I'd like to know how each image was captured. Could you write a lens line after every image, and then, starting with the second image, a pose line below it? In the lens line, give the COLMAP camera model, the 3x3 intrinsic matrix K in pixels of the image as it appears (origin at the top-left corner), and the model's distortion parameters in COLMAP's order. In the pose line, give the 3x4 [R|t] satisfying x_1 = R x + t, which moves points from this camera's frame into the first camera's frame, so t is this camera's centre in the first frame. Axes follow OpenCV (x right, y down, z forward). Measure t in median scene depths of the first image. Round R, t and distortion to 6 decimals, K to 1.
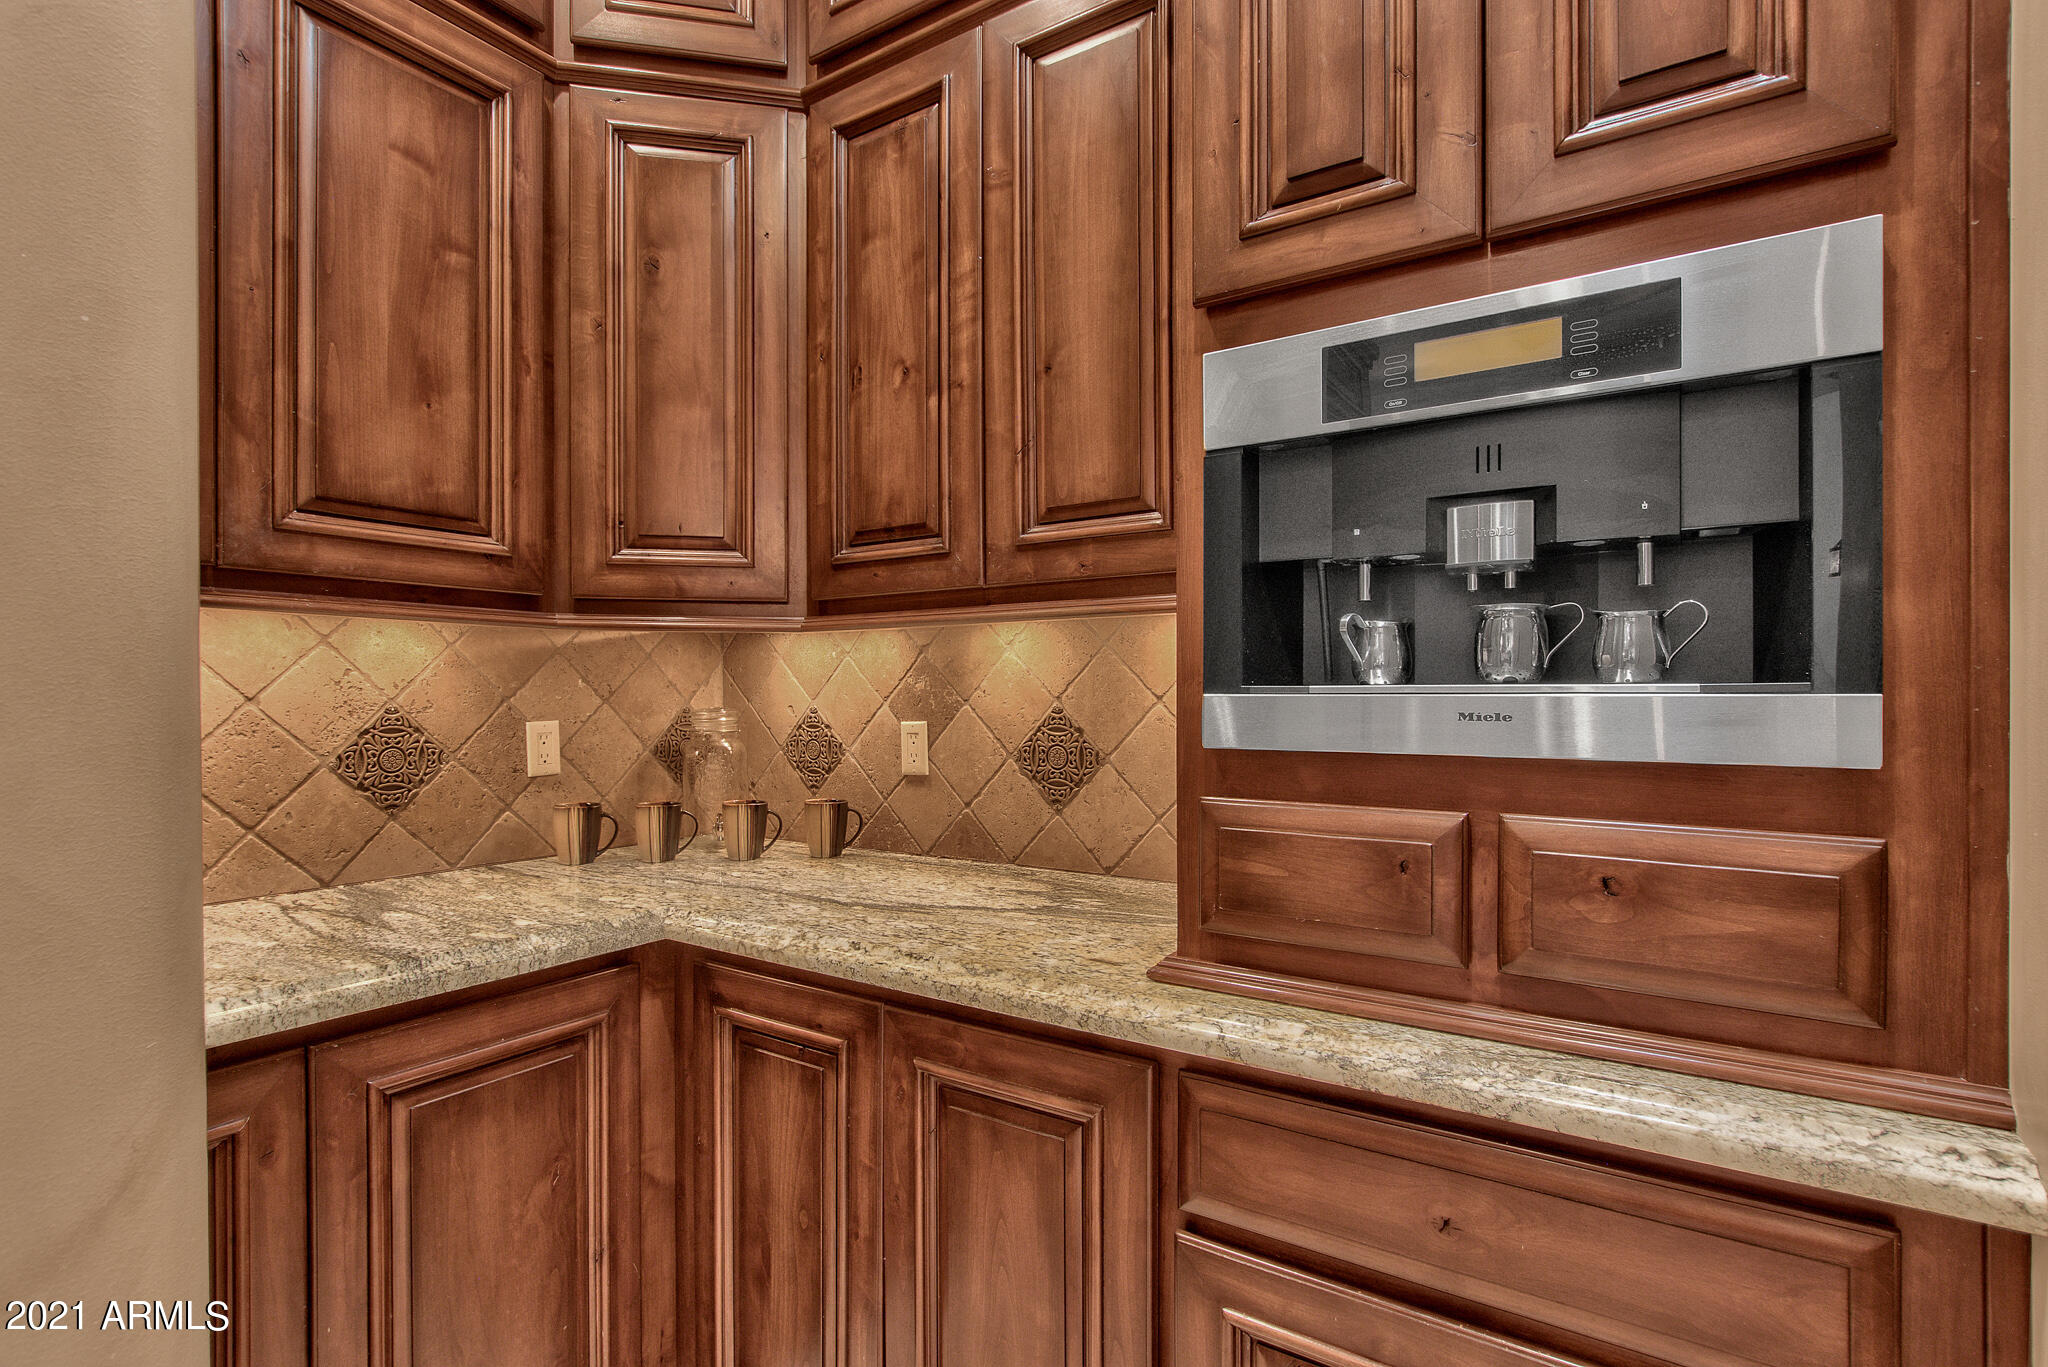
lens RADIAL K [[938.9, 0, 1023.1], [0, 938.9, 692.7], [0, 0, 1]] dist [-0.014152, 0.002893]
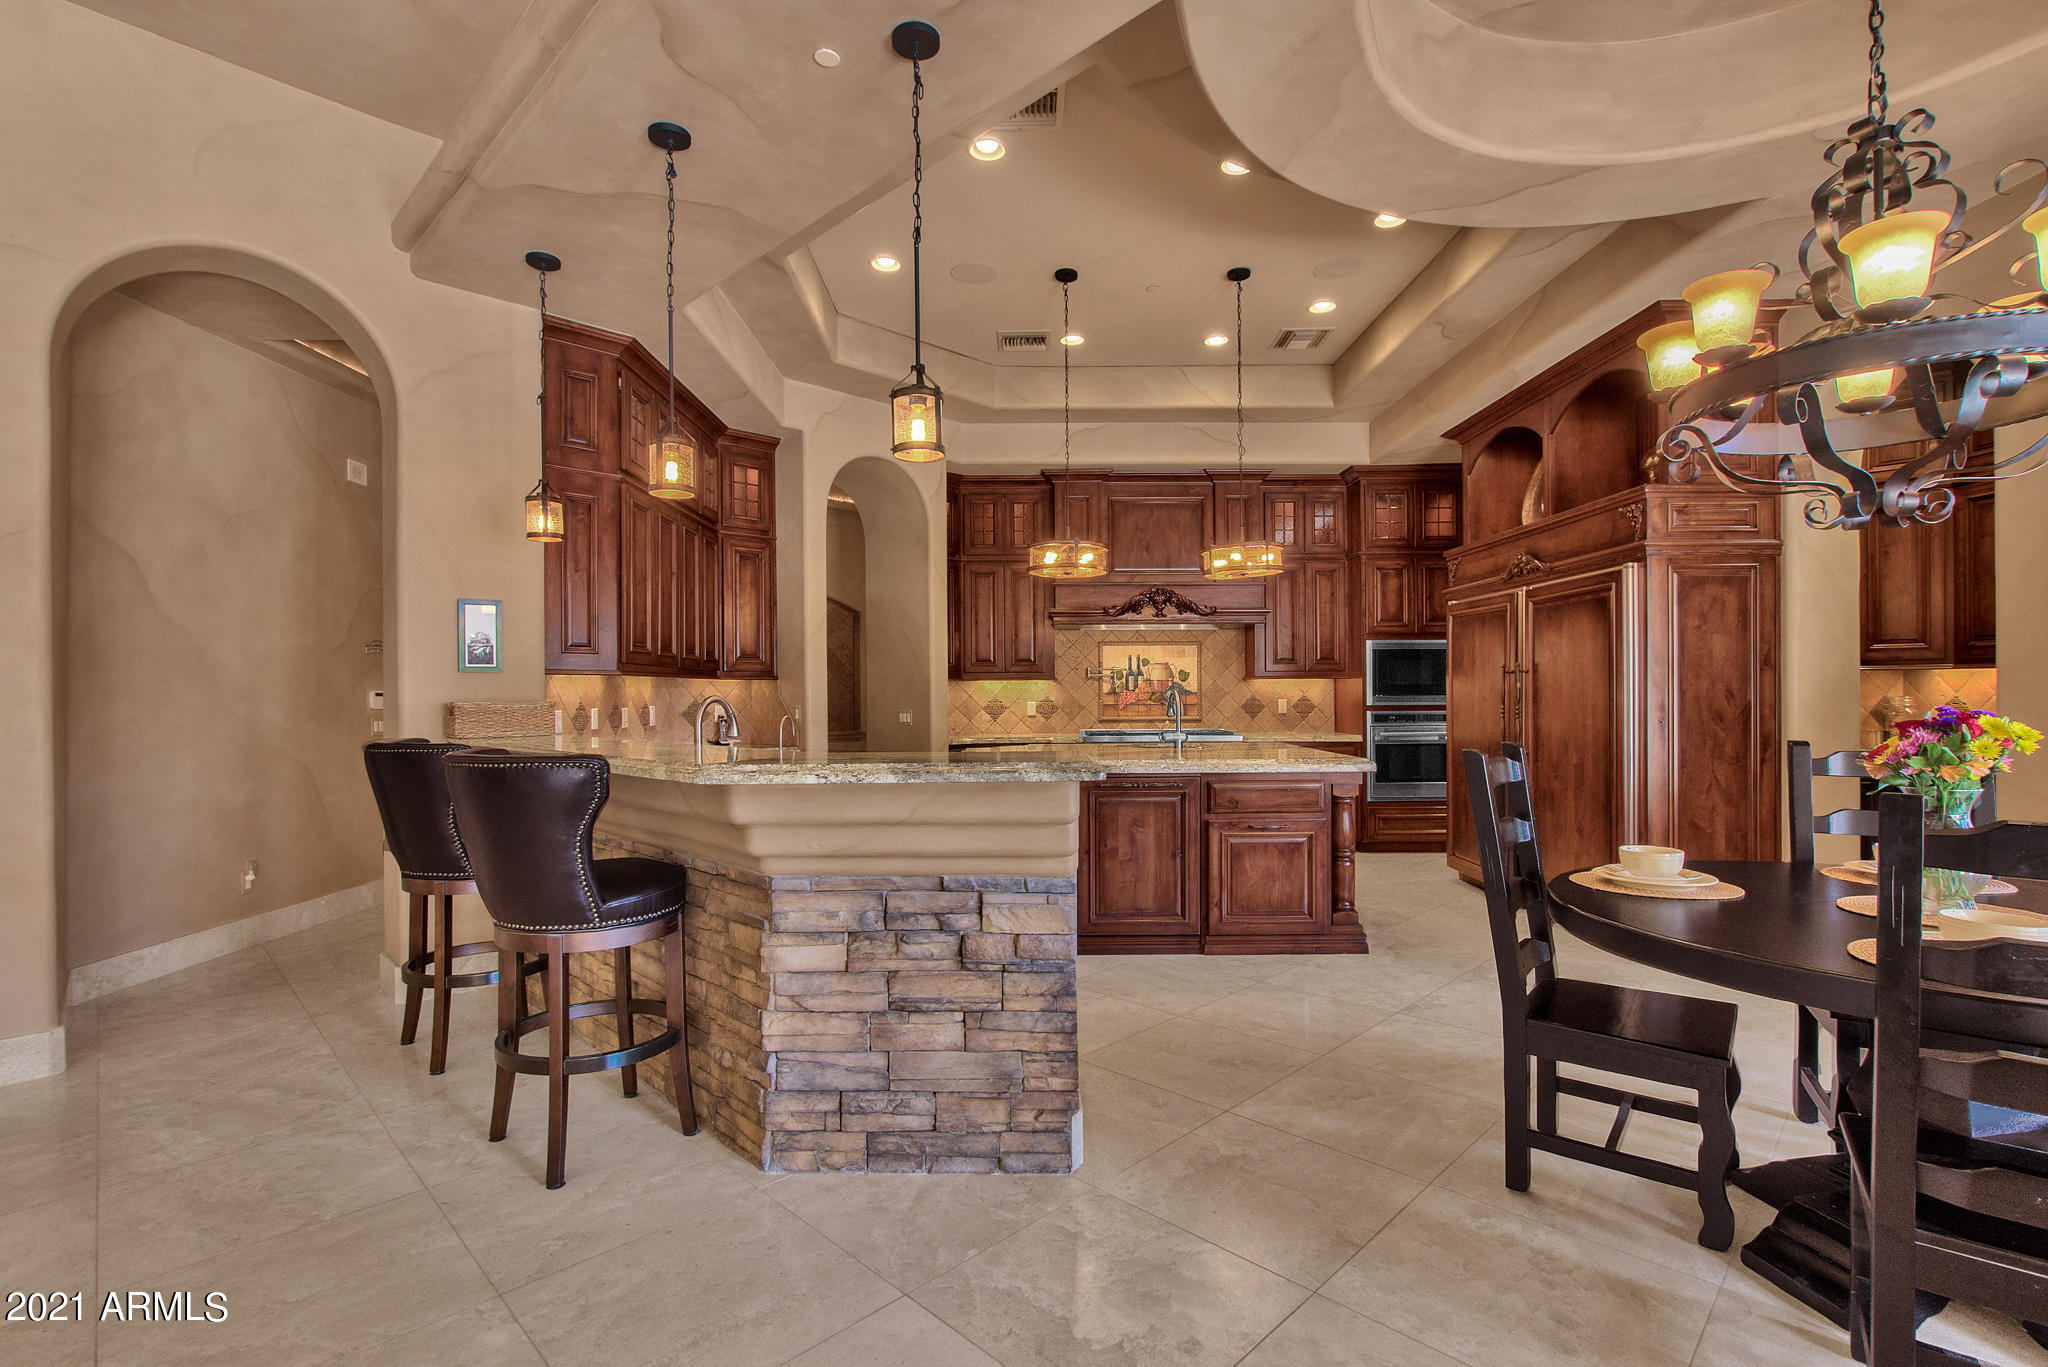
lens RADIAL K [[938.9, 0, 1022.2], [0, 938.9, 692.3], [0, 0, 1]] dist [-0.014152, 0.002893]
pose [[0.539743, 0.000083, -0.841830, 0.641509], [0.004208, 0.999987, 0.002797, -0.014281], [0.841819, -0.005052, 0.539736, -3.030536]]
